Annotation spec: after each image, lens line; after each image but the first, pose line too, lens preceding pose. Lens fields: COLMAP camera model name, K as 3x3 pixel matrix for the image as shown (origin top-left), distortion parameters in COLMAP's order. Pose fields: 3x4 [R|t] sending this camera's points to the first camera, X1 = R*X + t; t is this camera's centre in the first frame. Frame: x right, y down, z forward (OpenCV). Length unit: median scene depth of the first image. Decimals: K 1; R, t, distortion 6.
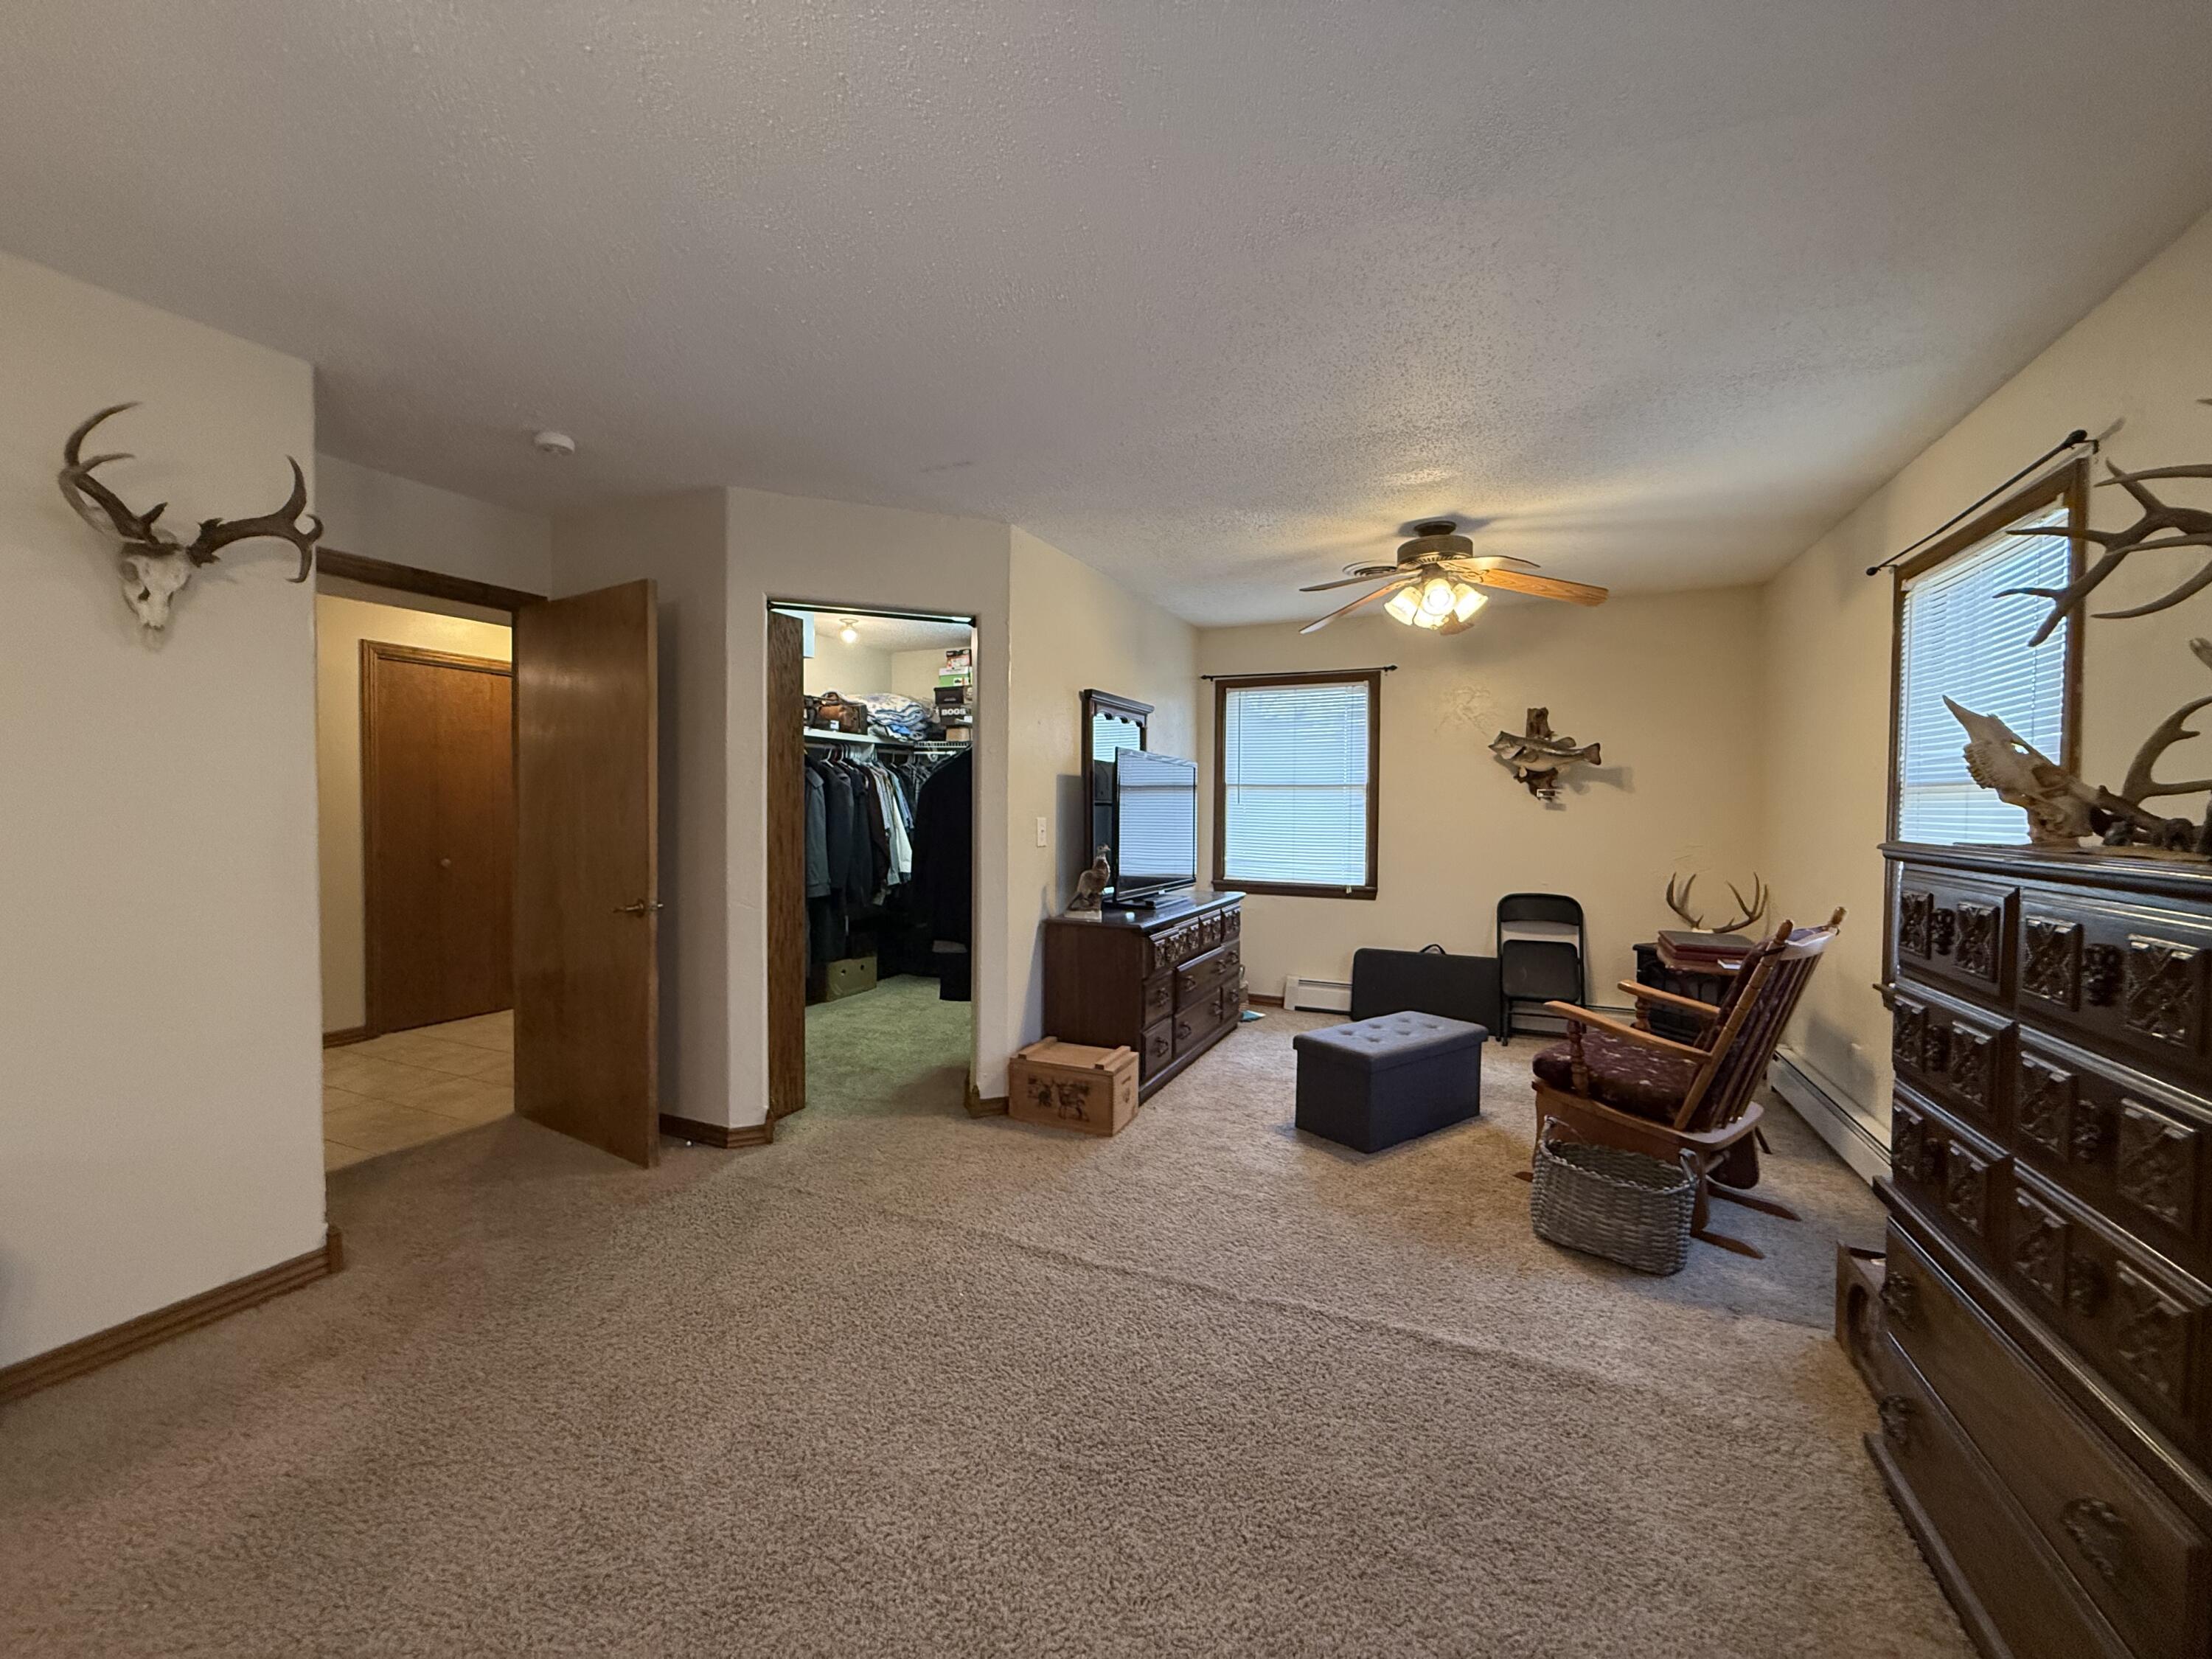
lens RADIAL K [[886.2, 0, 1107.2], [0, 886.2, 827.0], [0, 0, 1]] dist [0.002312, -0.000274]
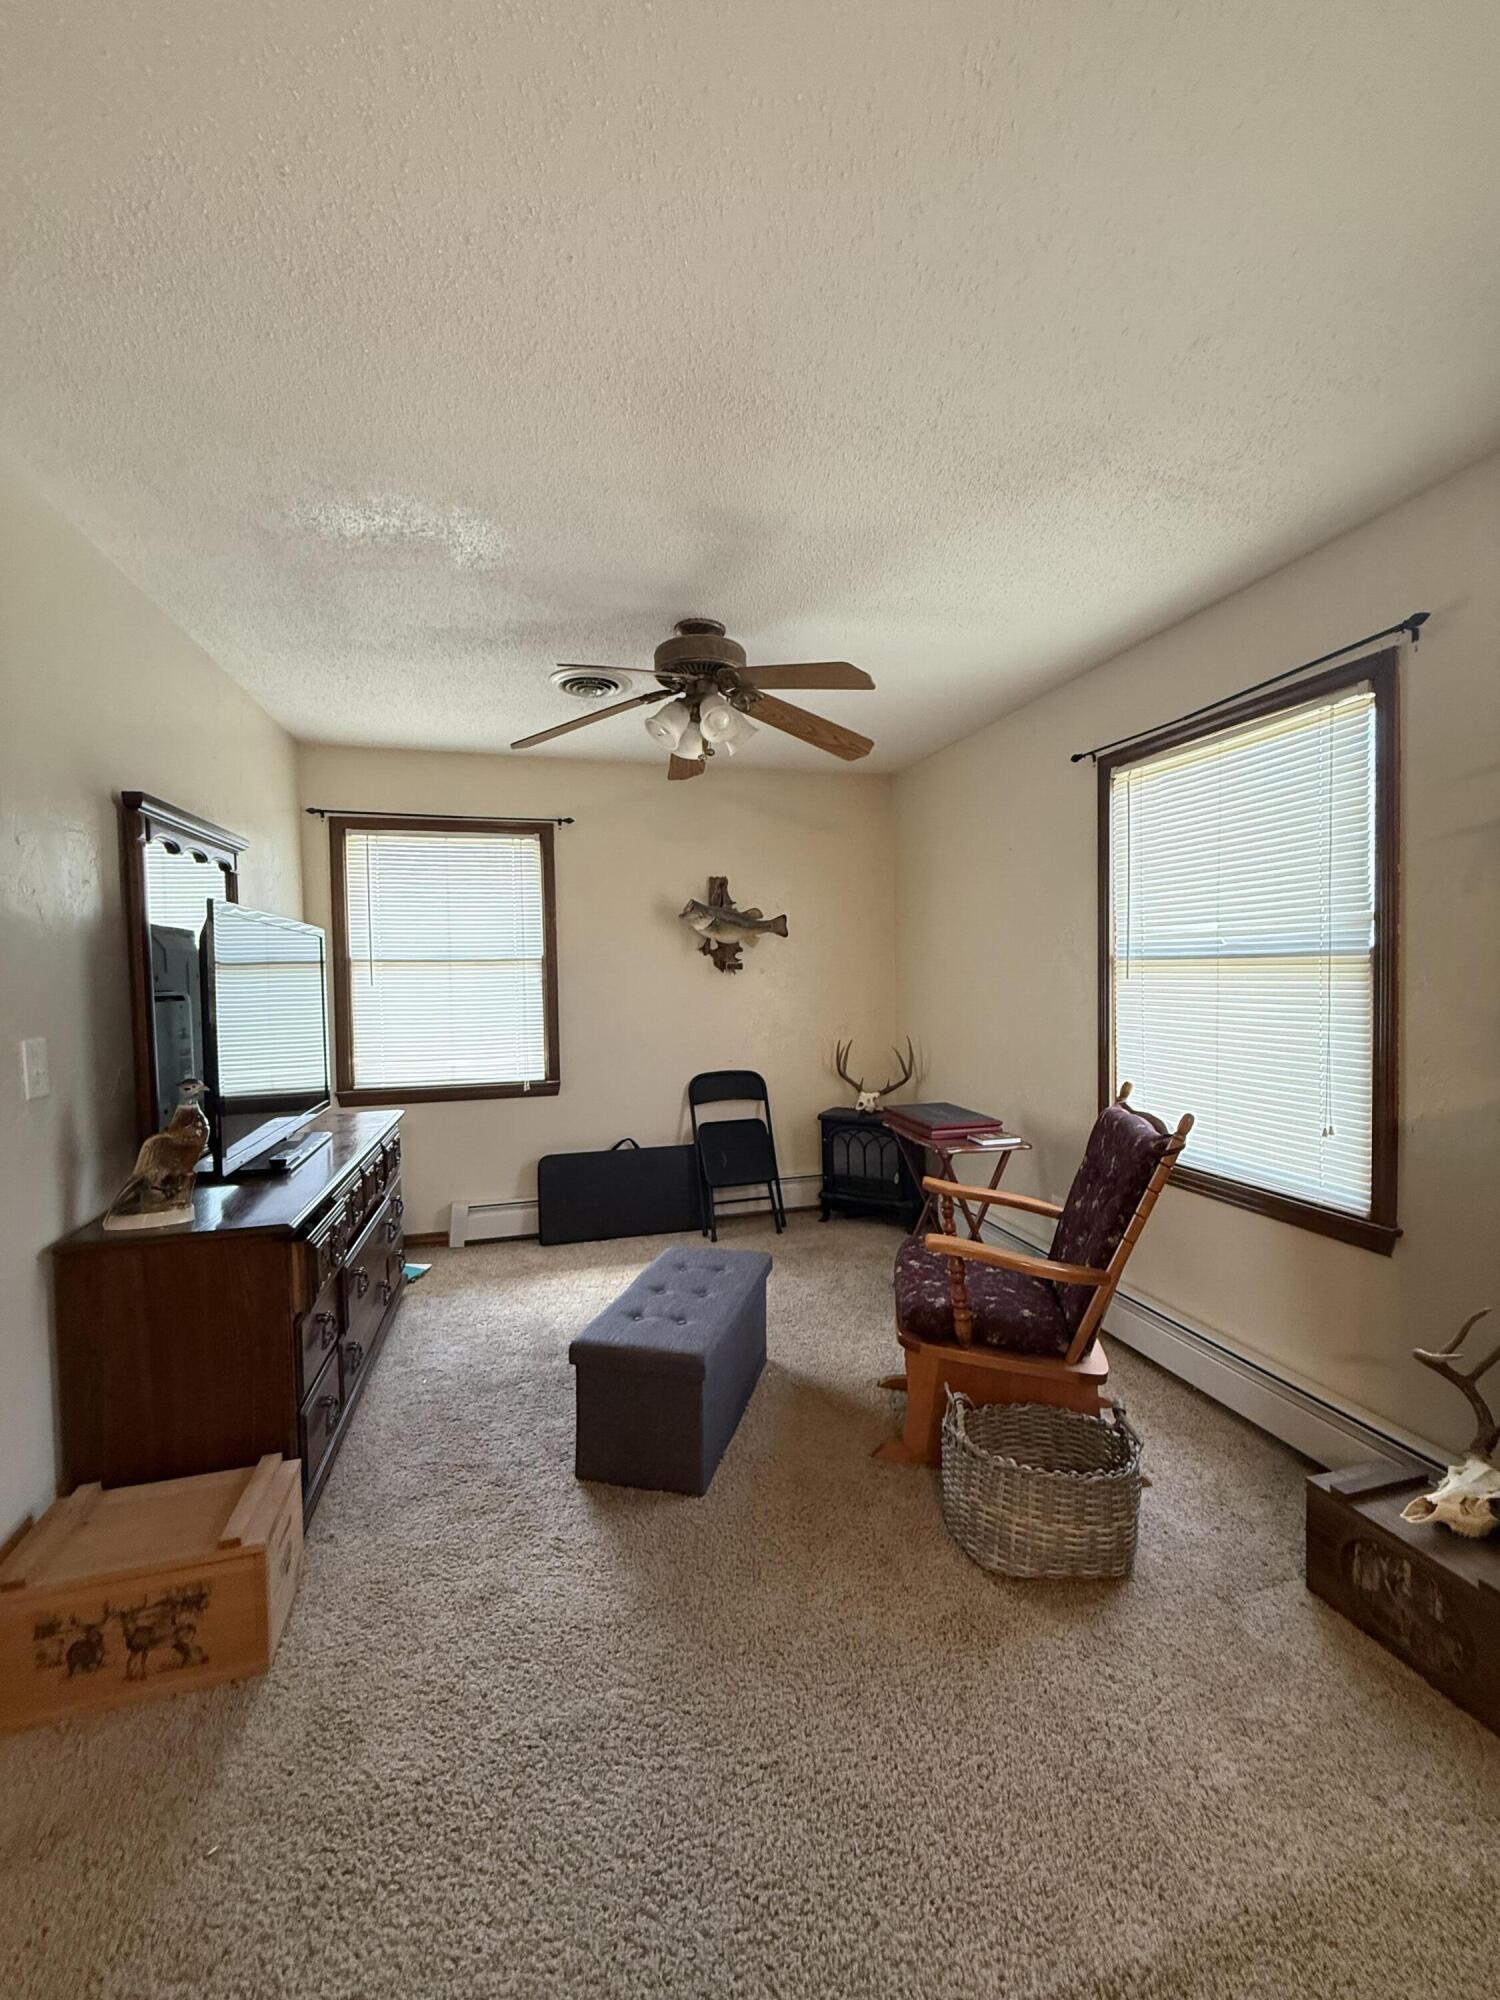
lens RADIAL K [[801.2, 0, 752.7], [0, 801.2, 993.5], [0, 0, 1]] dist [0.002312, -0.000274]
pose [[0.770545, -0.039338, 0.636170, -0.038950], [0.037397, 0.999164, 0.016488, -0.021924], [-0.636287, 0.011086, 0.771372, 0.321200]]
